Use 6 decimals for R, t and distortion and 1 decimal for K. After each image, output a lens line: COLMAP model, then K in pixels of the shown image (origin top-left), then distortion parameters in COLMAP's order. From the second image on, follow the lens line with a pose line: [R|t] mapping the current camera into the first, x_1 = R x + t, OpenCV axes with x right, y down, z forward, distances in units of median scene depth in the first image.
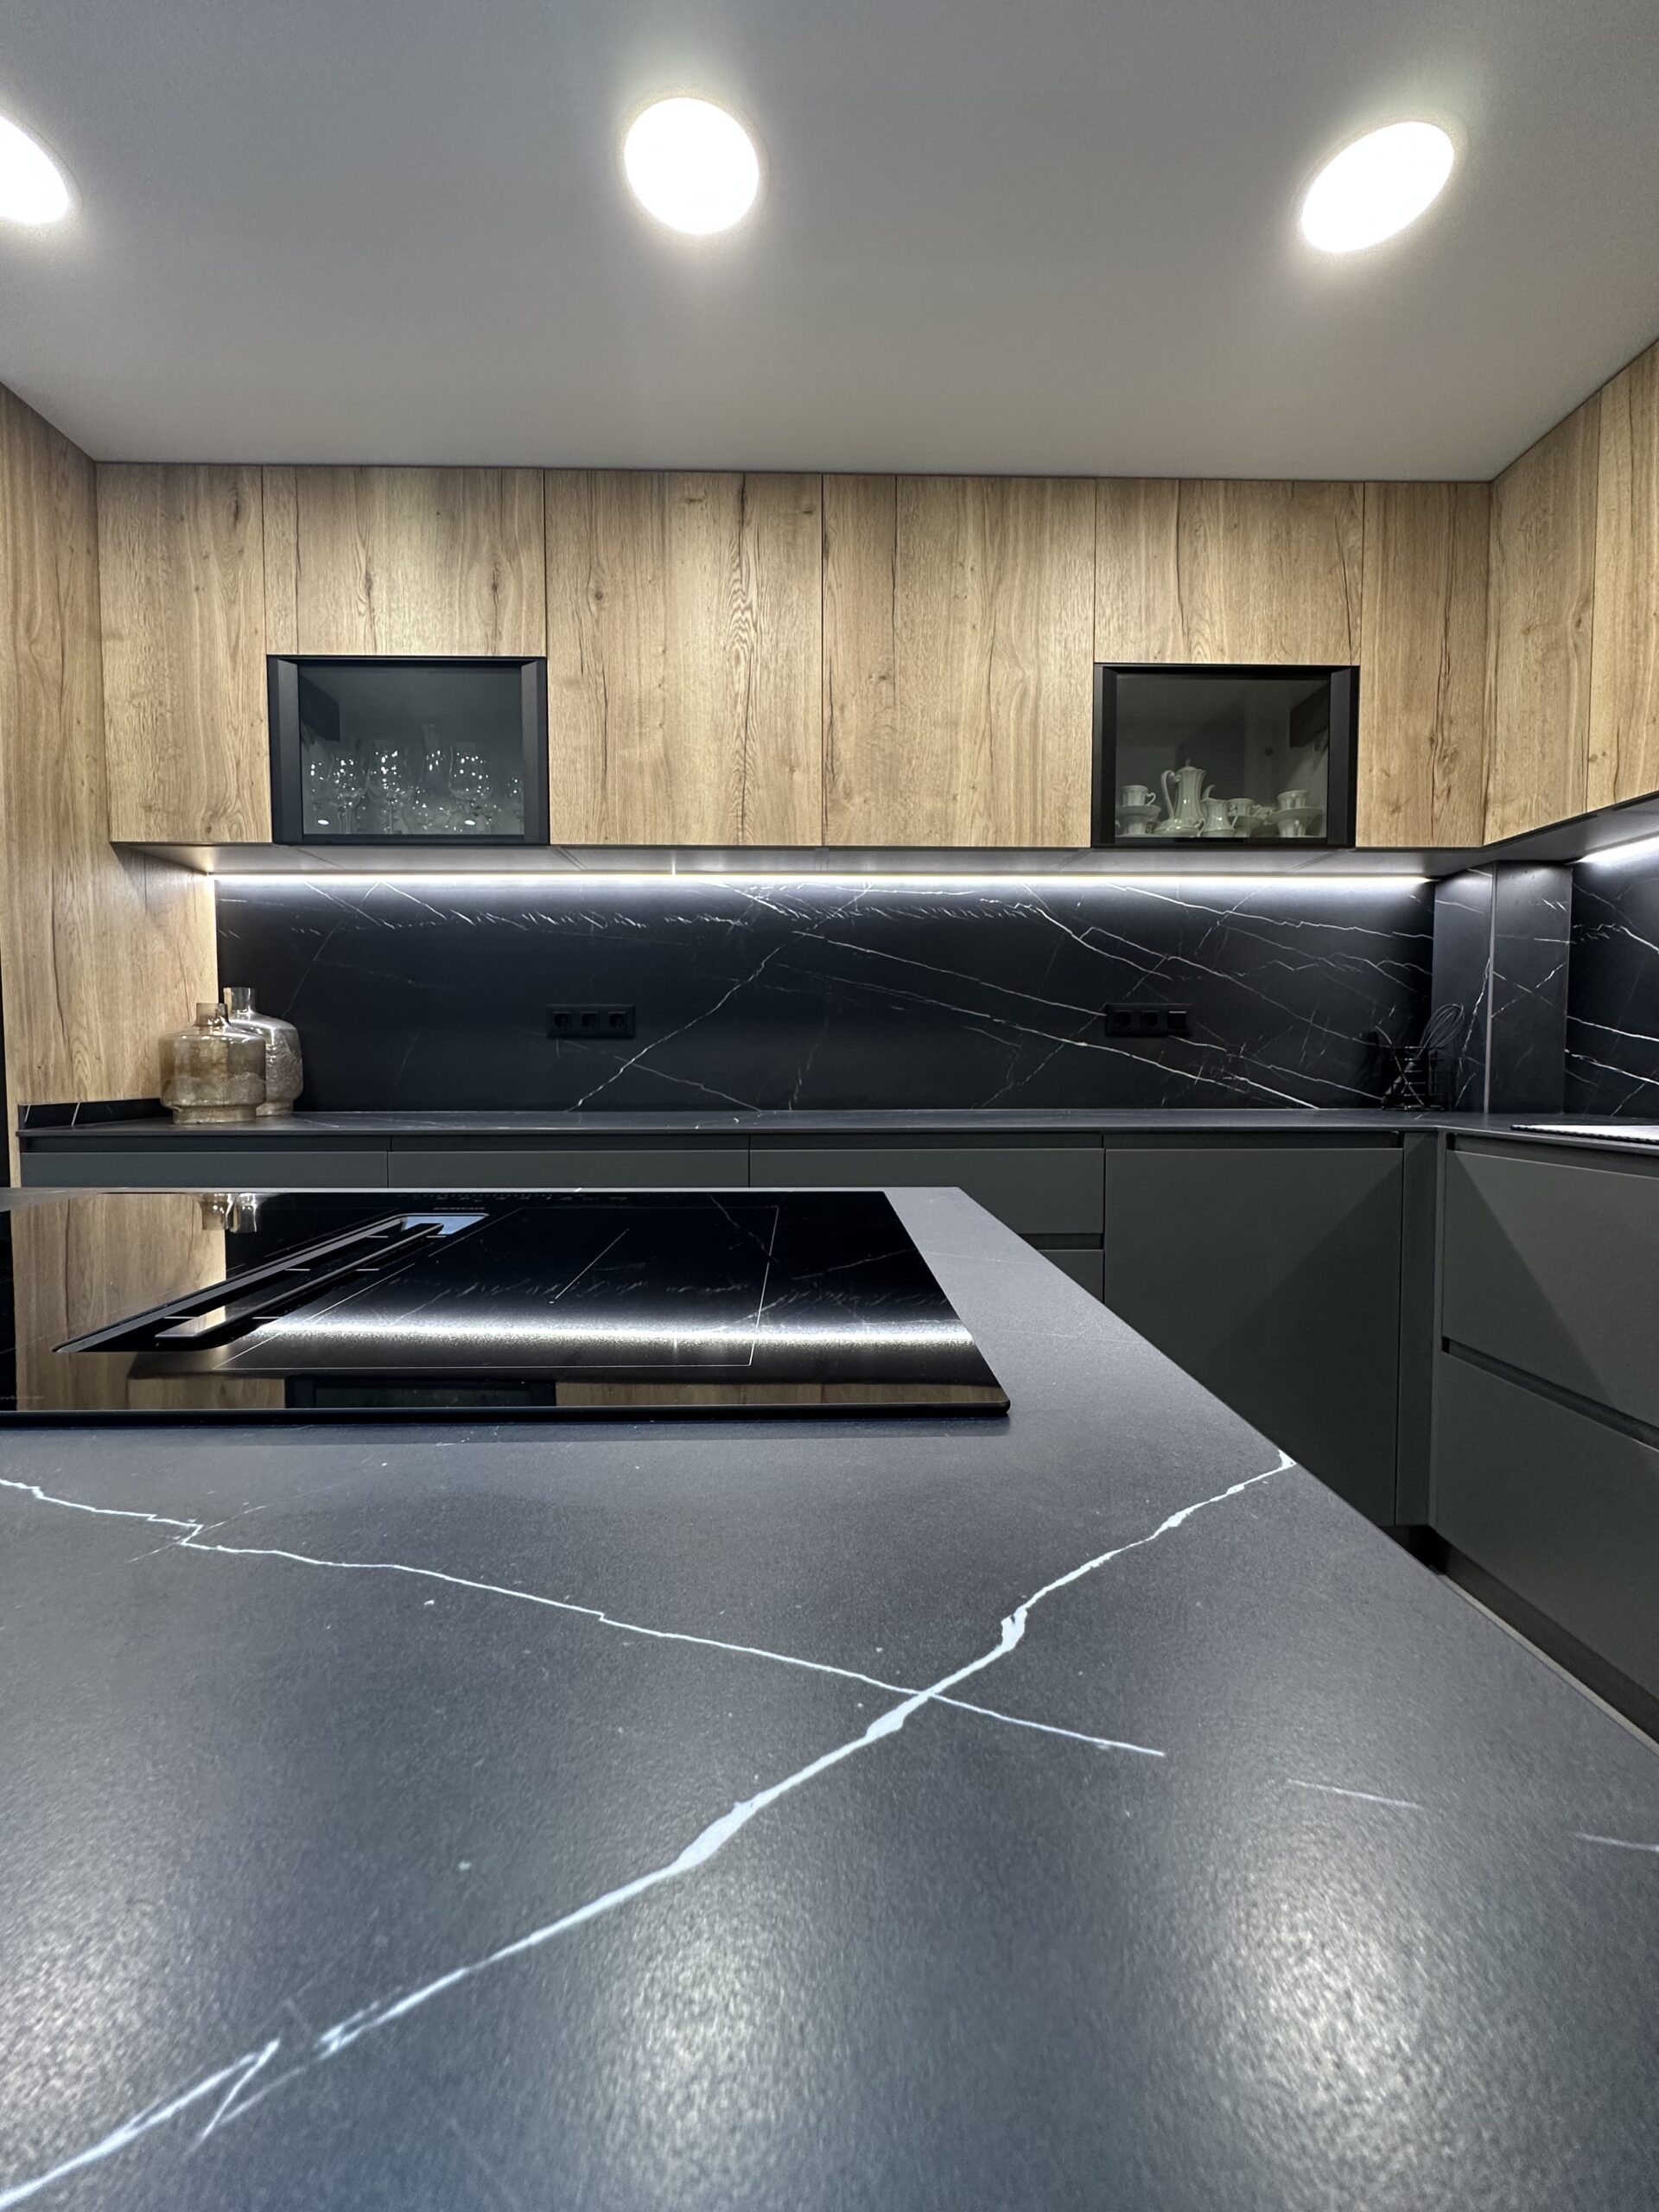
lens RADIAL K [[889.2, 0, 829.5], [0, 889.2, 1106.0], [0, 0, 1]] dist [-0.004182, 0.000008]
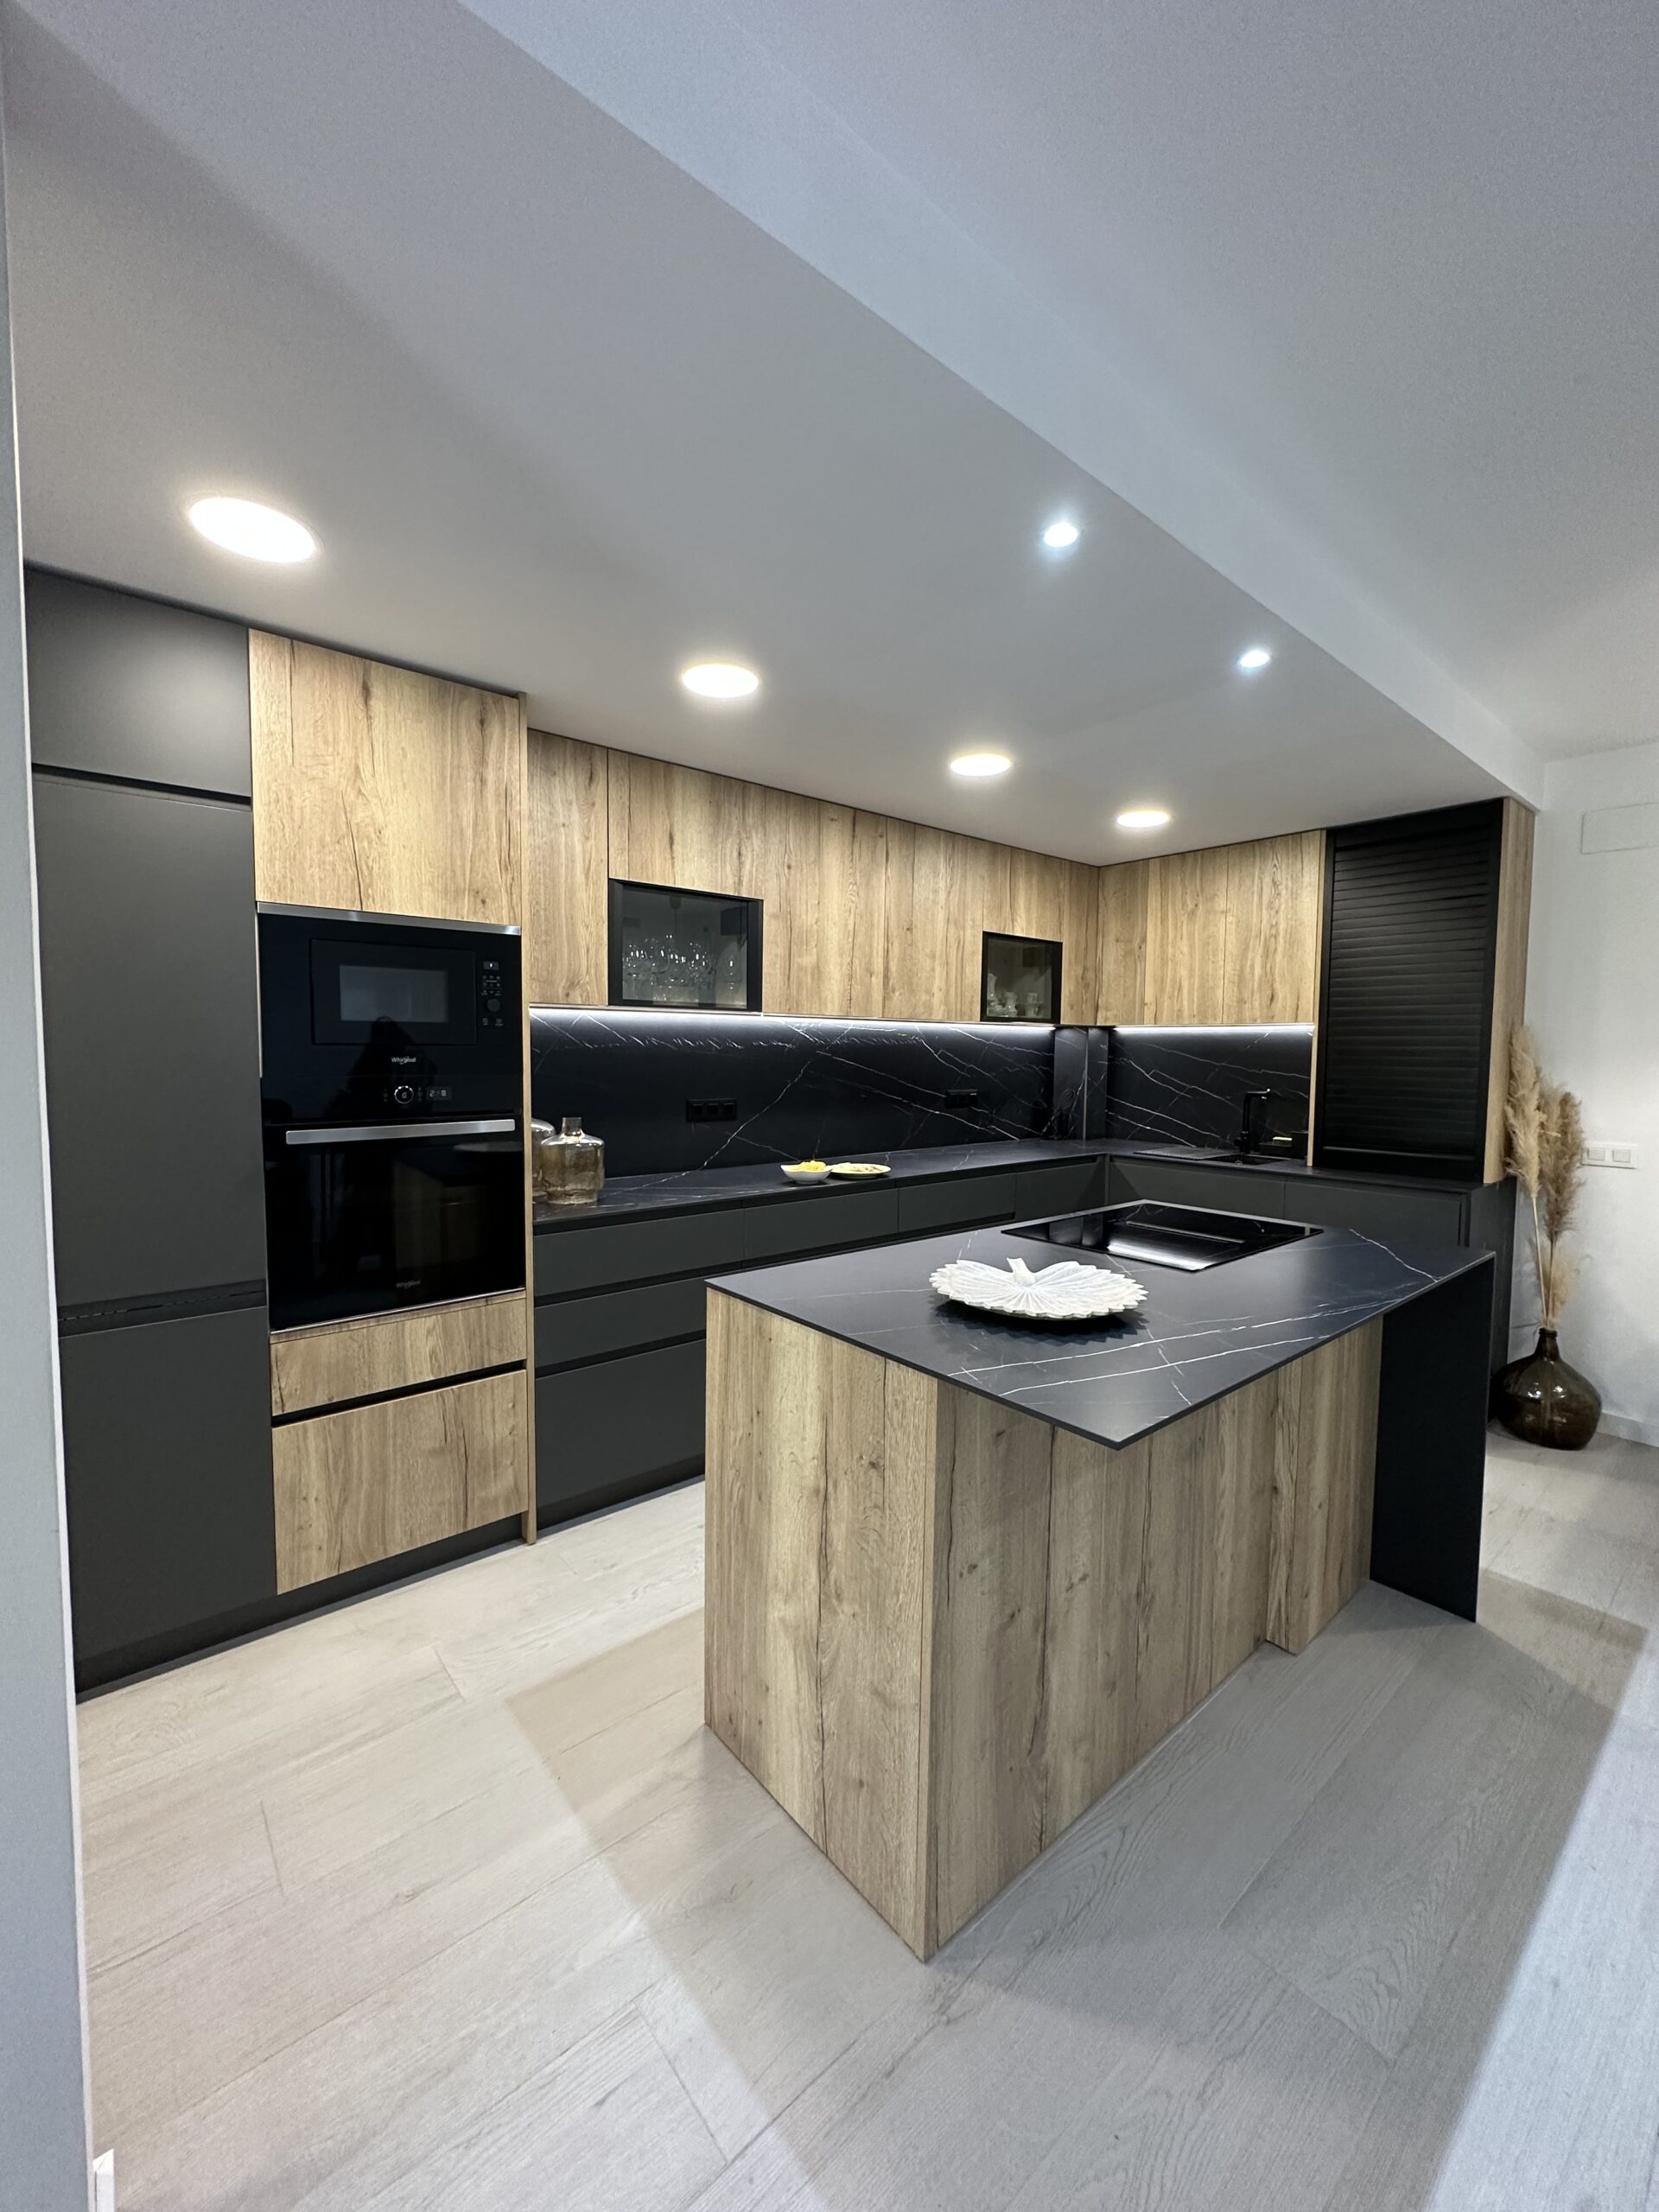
lens RADIAL K [[889.2, 0, 829.5], [0, 889.2, 1106.0], [0, 0, 1]] dist [-0.004182, 0.000008]
pose [[0.779882, -0.031705, 0.625123, -1.254941], [0.018725, 0.999451, 0.027329, -0.165082], [-0.625647, -0.009608, 0.780047, -0.361572]]
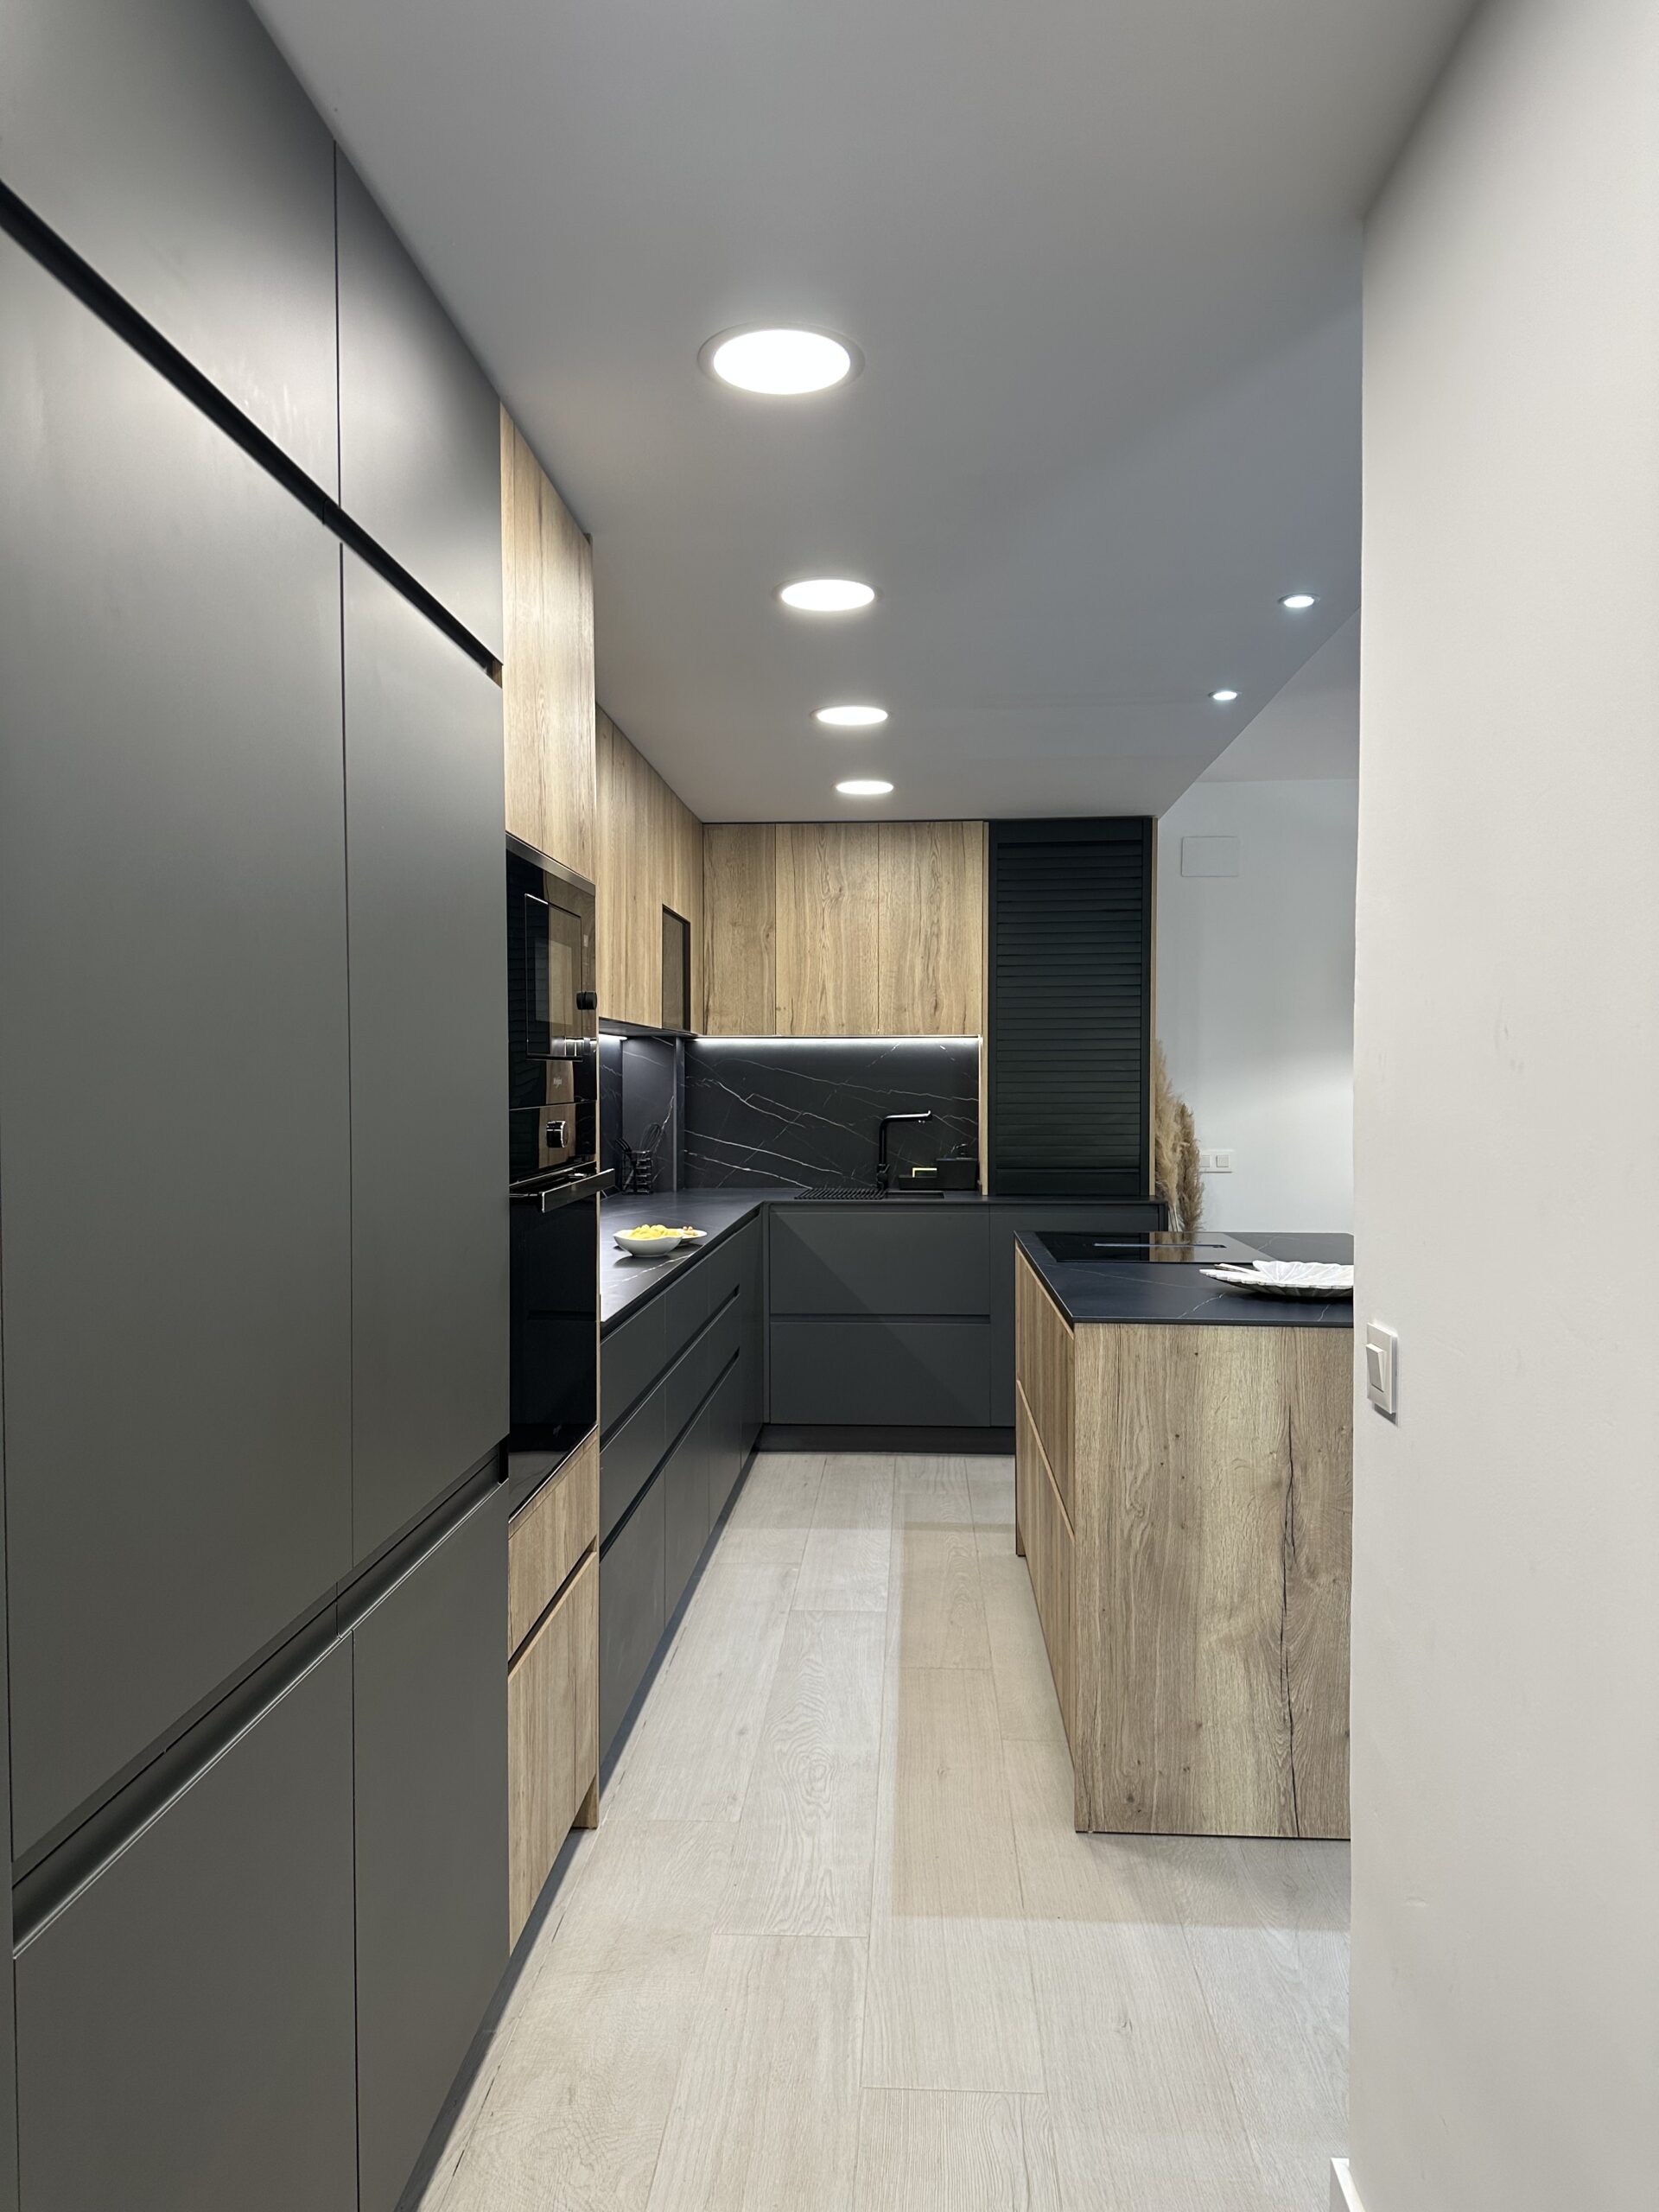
lens RADIAL K [[1517.4, 0, 830.6], [0, 1517.4, 1139.4], [0, 0, 1]] dist [0.029258, -0.002167]
pose [[0.088681, -0.037449, 0.995356, -2.188488], [0.048203, 0.998283, 0.033264, -0.182819], [-0.994893, 0.045029, 0.090334, 0.519014]]
